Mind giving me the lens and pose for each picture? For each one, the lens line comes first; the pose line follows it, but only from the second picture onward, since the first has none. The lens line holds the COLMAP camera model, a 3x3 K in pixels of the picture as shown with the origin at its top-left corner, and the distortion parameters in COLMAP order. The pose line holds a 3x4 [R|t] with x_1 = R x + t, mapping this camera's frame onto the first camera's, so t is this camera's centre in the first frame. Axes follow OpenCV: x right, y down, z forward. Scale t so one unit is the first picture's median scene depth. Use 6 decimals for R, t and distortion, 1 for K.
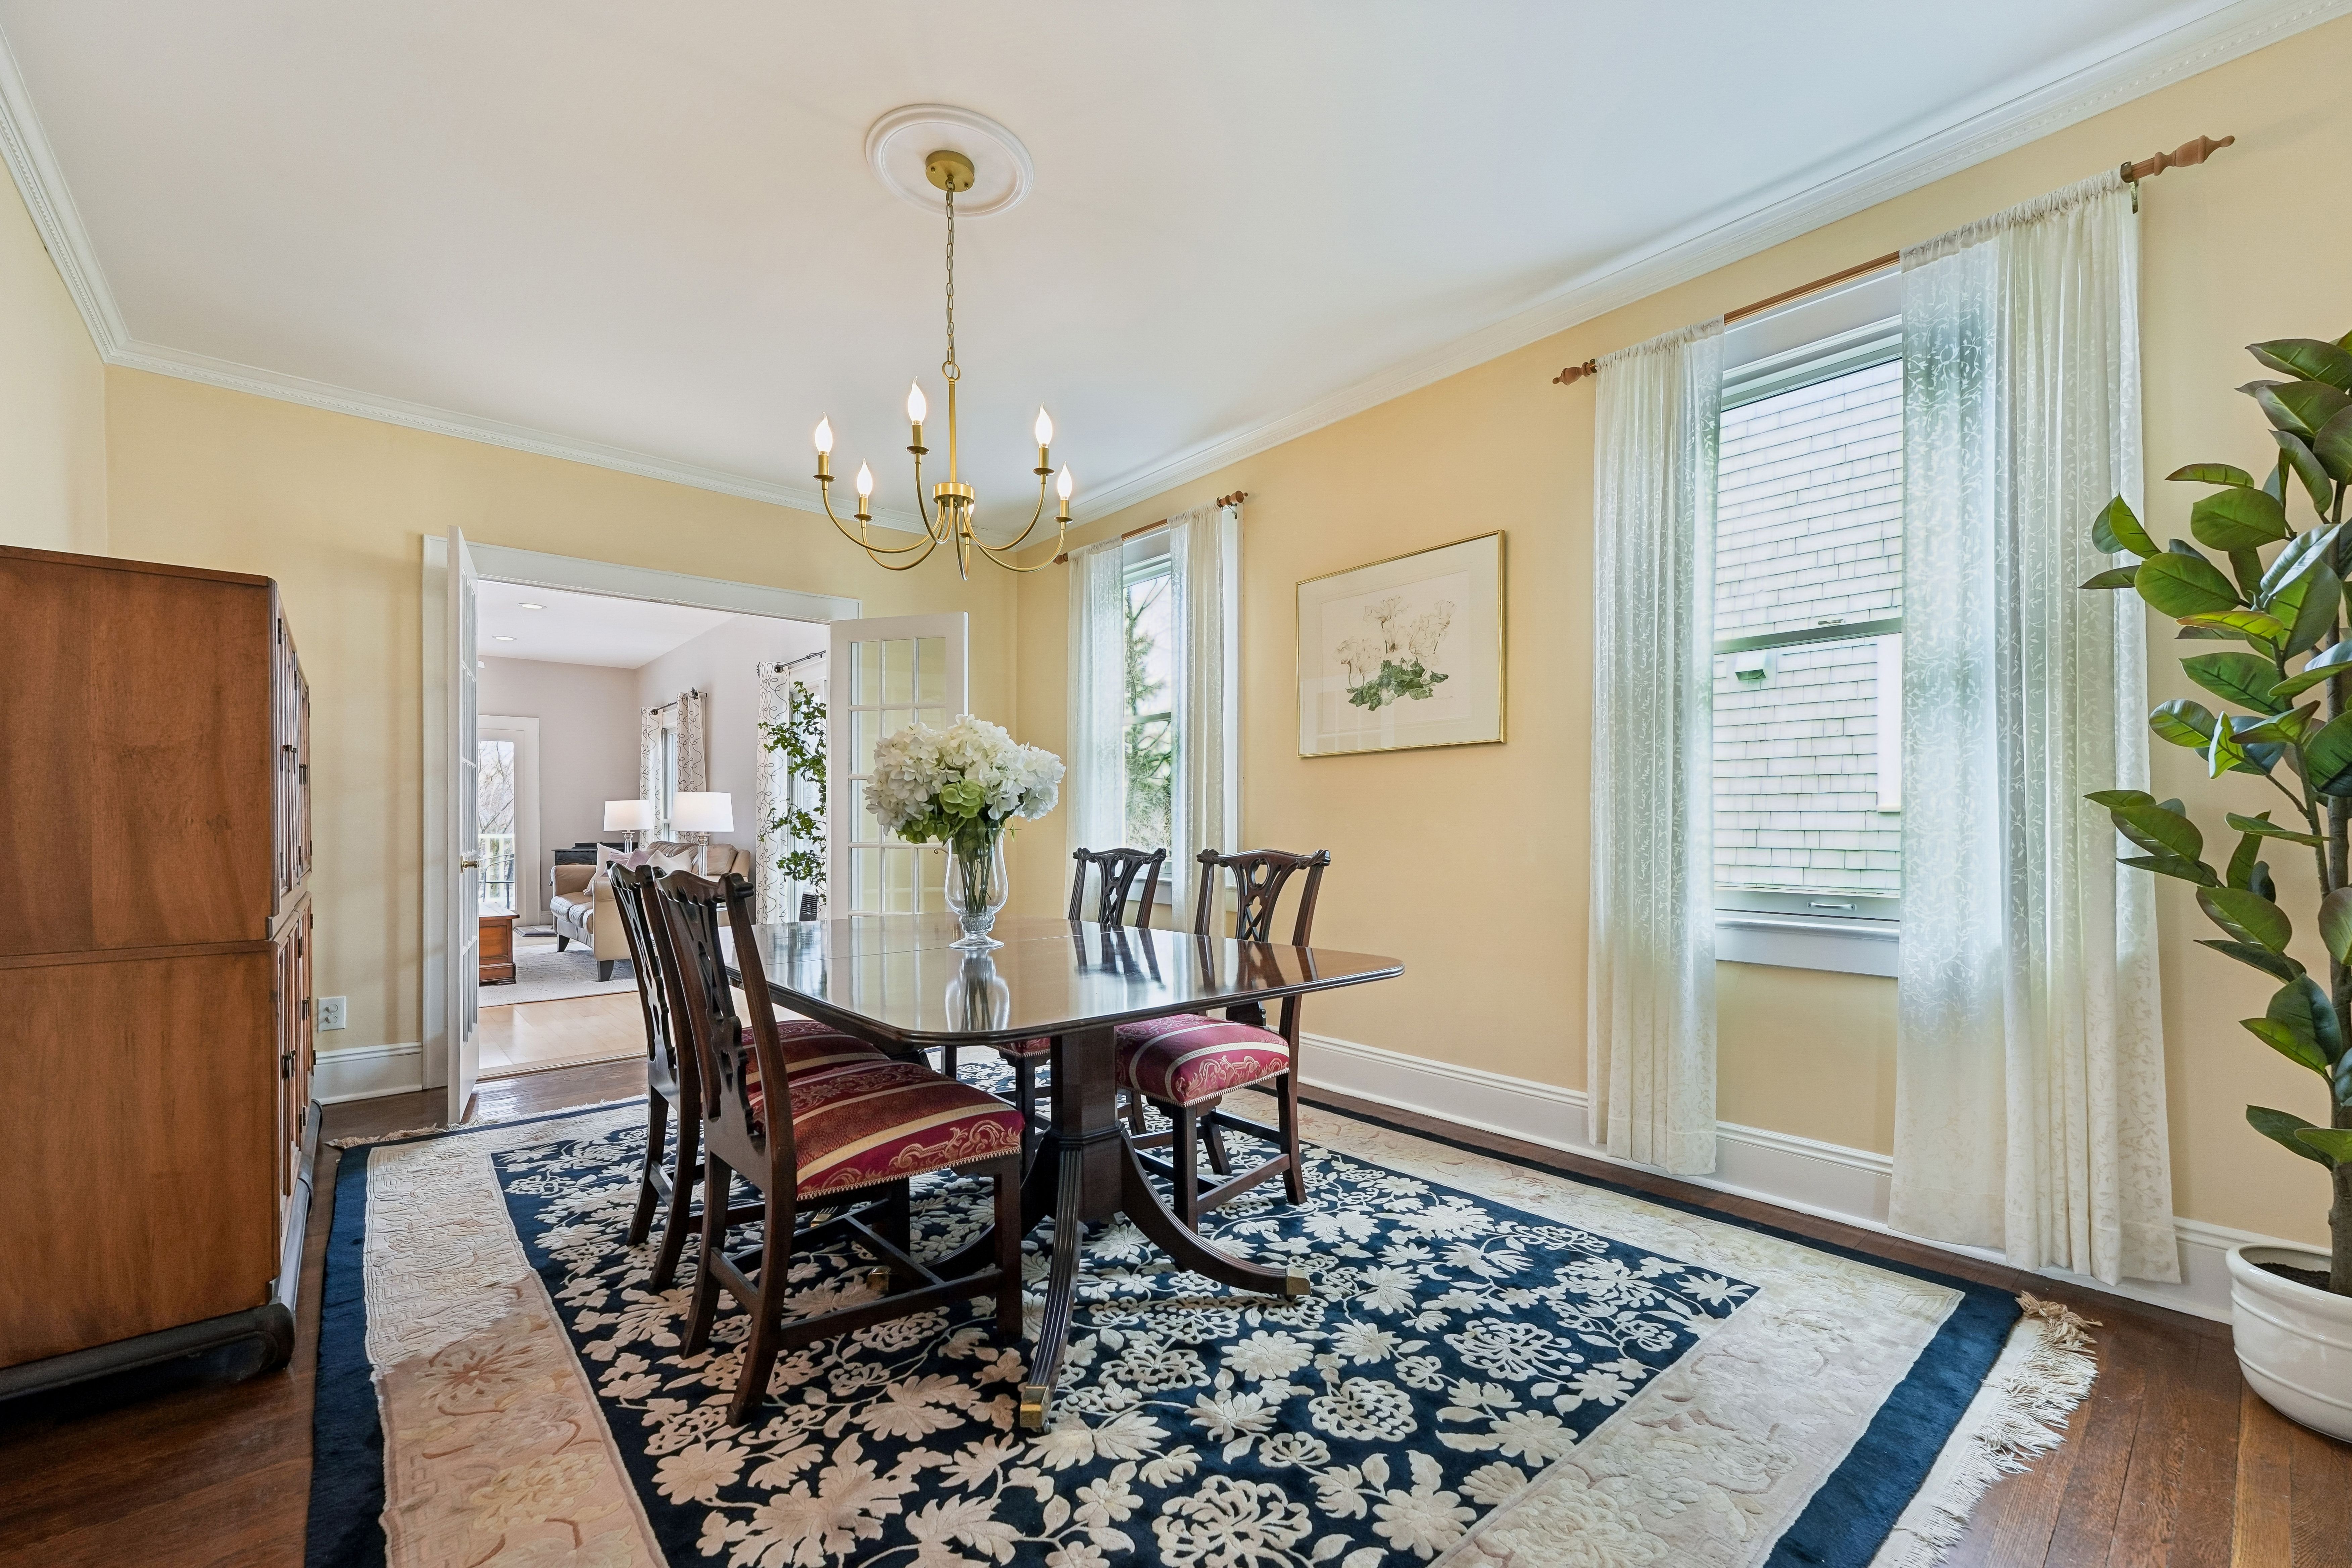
lens RADIAL K [[944.6, 0, 1190.3], [0, 944.6, 829.5], [0, 0, 1]] dist [0.002852, 0.000127]
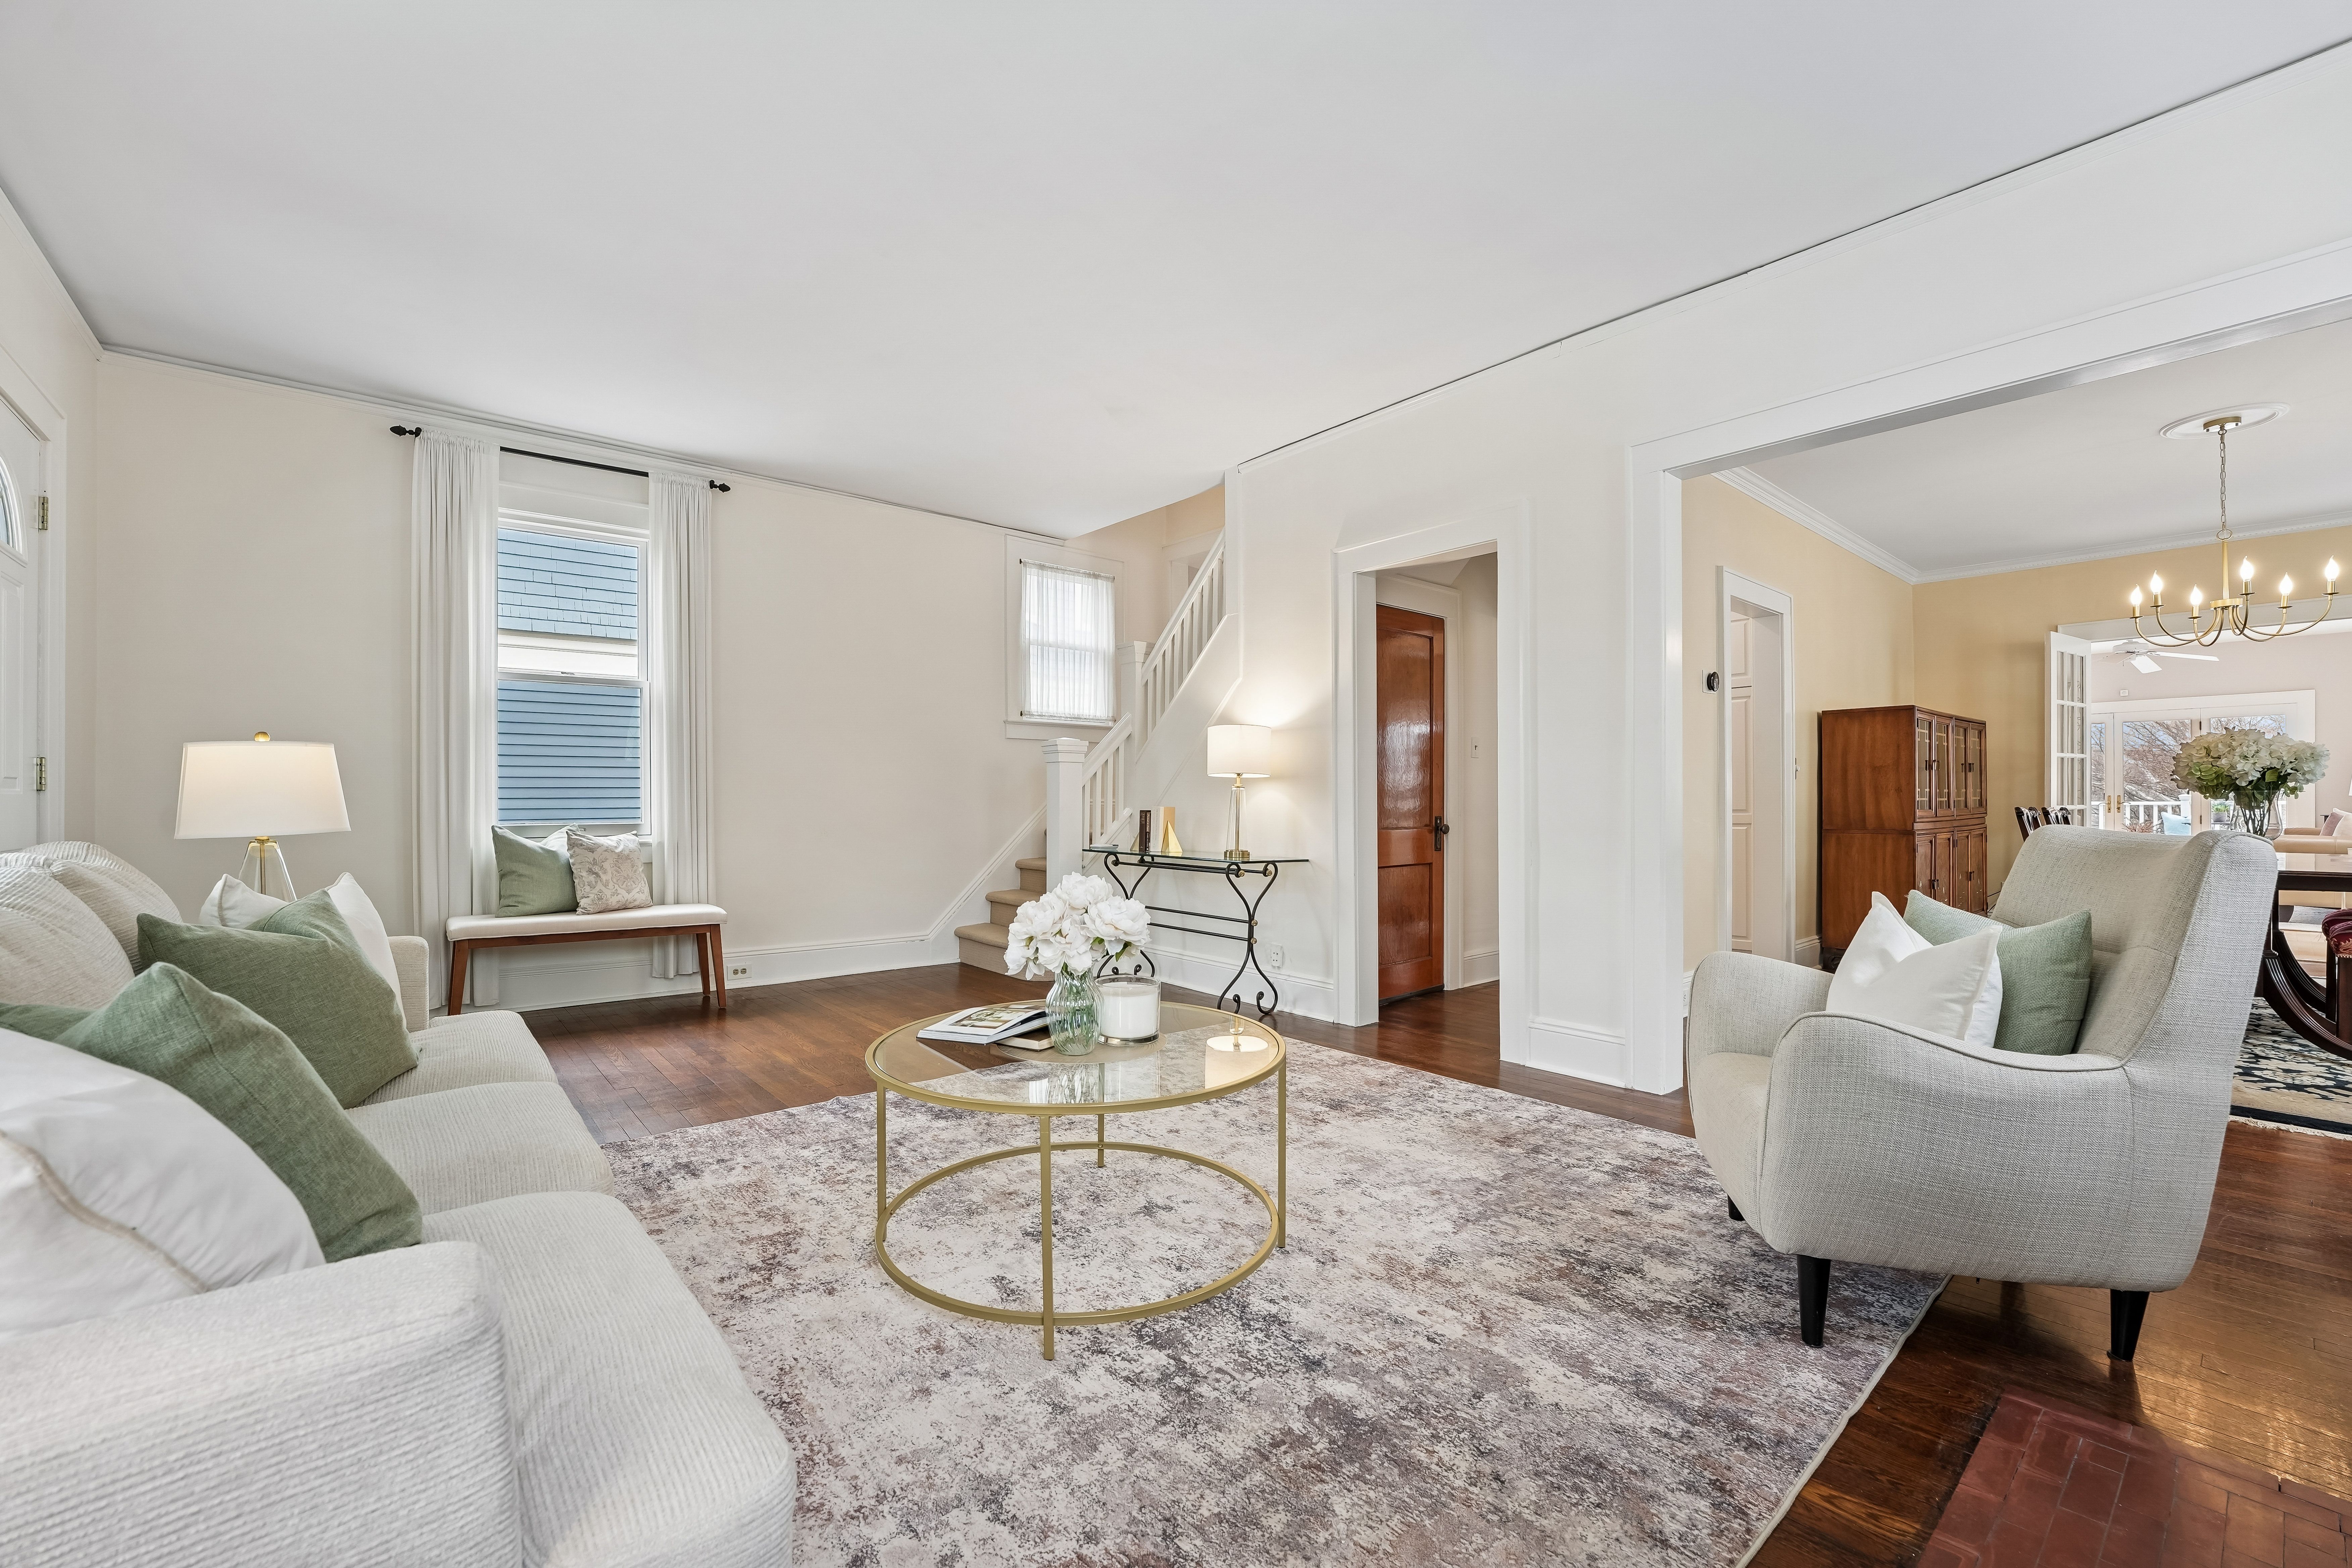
lens RADIAL K [[956.3, 0, 1172.2], [0, 956.3, 797.9], [0, 0, 1]] dist [-0.024899, 0.000105]
pose [[-0.038175, 0.003368, -0.999265, 1.784108], [0.000332, 0.999994, 0.003358, 0.006544], [0.999271, -0.000203, -0.038176, -1.033589]]
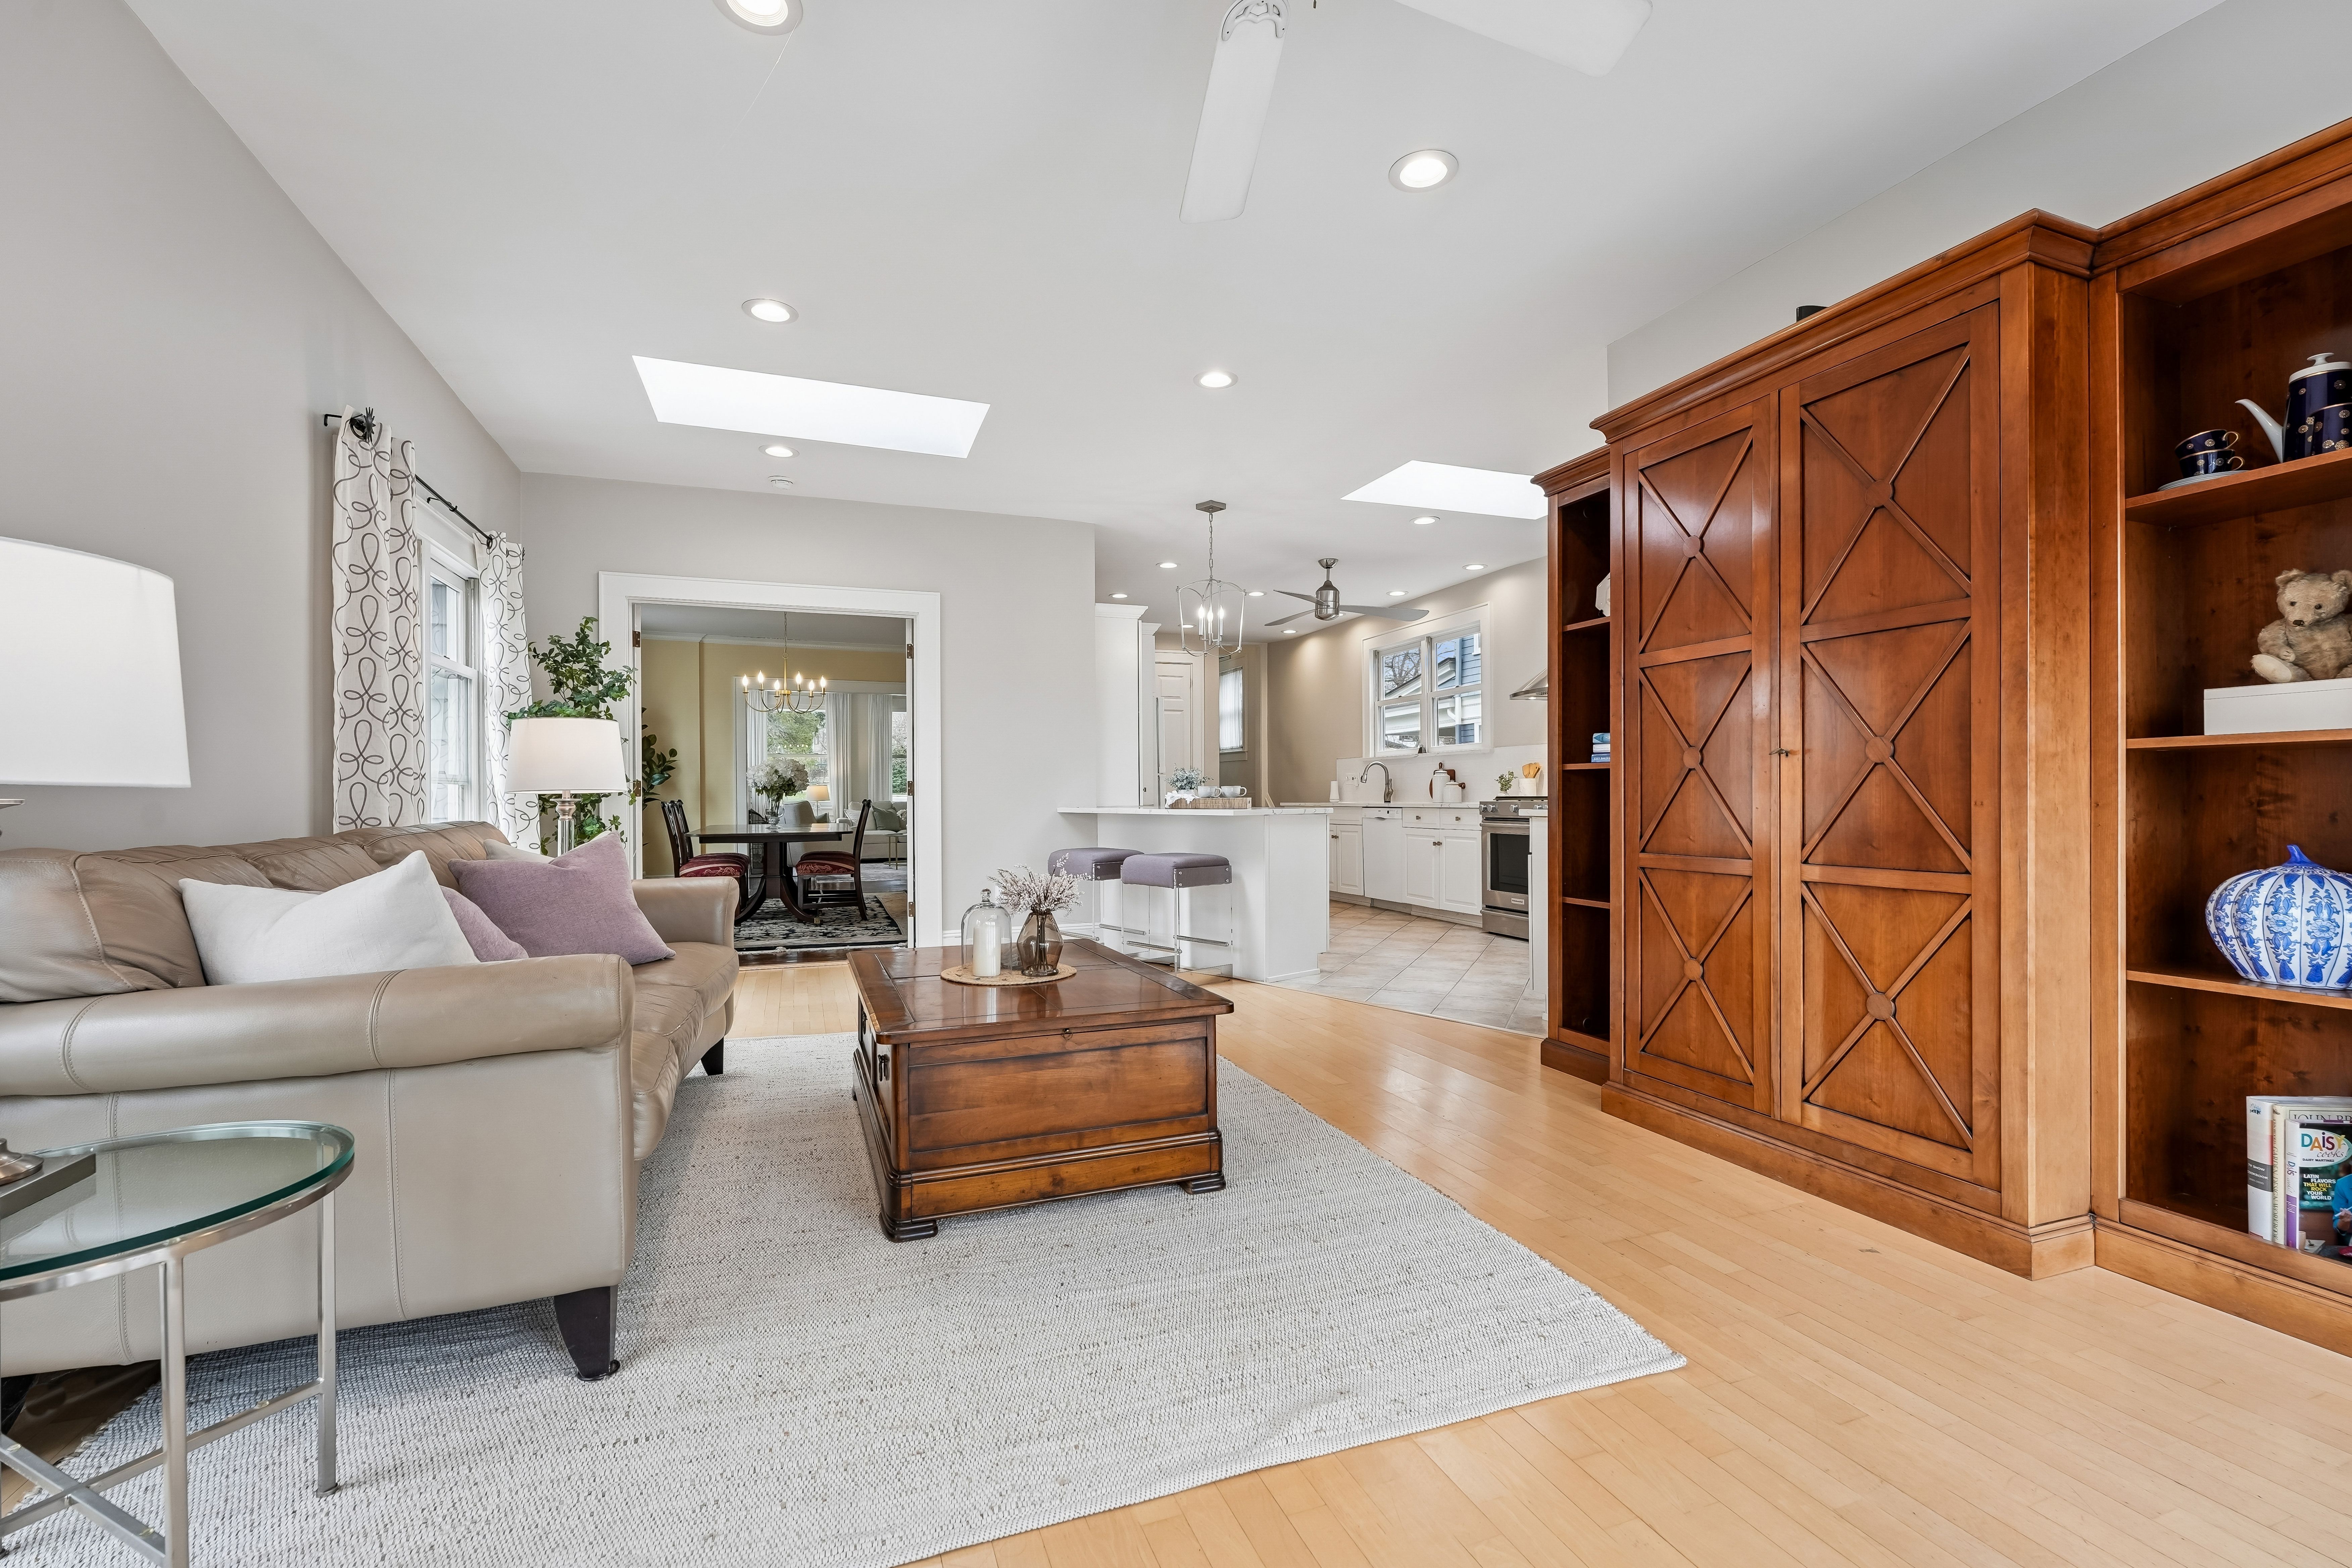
lens RADIAL K [[996.7, 0, 1169.5], [0, 996.7, 794.9], [0, 0, 1]] dist [-0.001430, -0.000204]
pose [[-0.931310, 0.009471, 0.364105, -3.224076], [0.010908, 0.999939, 0.001892, 0.021639], [-0.364065, 0.005734, -0.931356, 4.351613]]
